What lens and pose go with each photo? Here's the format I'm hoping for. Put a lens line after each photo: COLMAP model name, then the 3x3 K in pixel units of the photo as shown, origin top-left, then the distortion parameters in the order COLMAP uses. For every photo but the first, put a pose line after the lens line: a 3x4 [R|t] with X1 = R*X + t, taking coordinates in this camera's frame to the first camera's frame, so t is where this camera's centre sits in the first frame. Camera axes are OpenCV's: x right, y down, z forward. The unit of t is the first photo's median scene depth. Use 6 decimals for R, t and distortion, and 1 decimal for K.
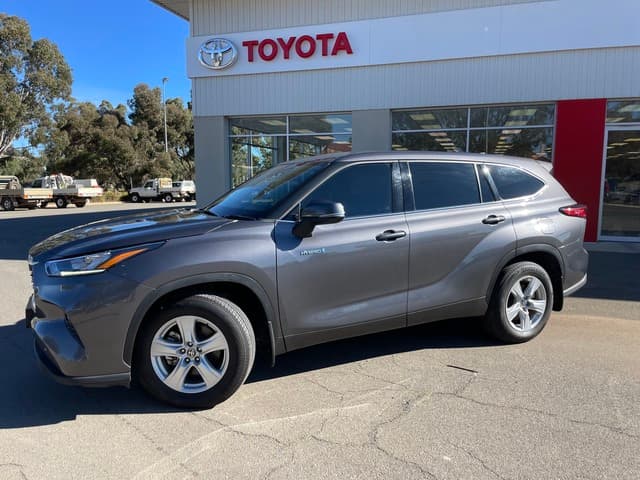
lens RADIAL K [[485.7, 0, 323.3], [0, 485.7, 236.0], [0, 0, 1]] dist [0.094561, -0.128851]
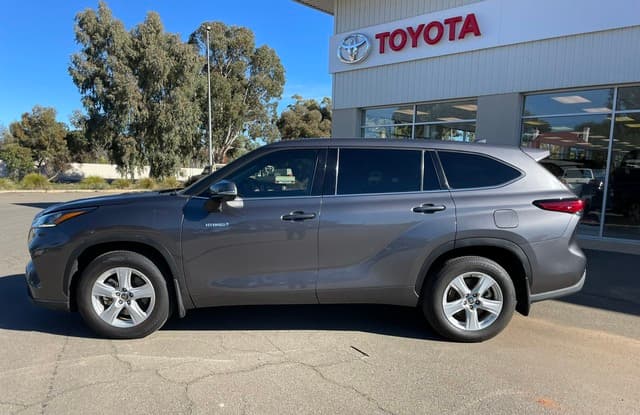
lens RADIAL K [[485.0, 0, 317.3], [0, 485.0, 238.3], [0, 0, 1]] dist [0.090209, -0.126587]
pose [[0.904909, 0.077362, -0.418514, 0.196439], [-0.068221, 0.996992, 0.036788, 0.001478], [0.420101, -0.004738, 0.907465, 0.013377]]
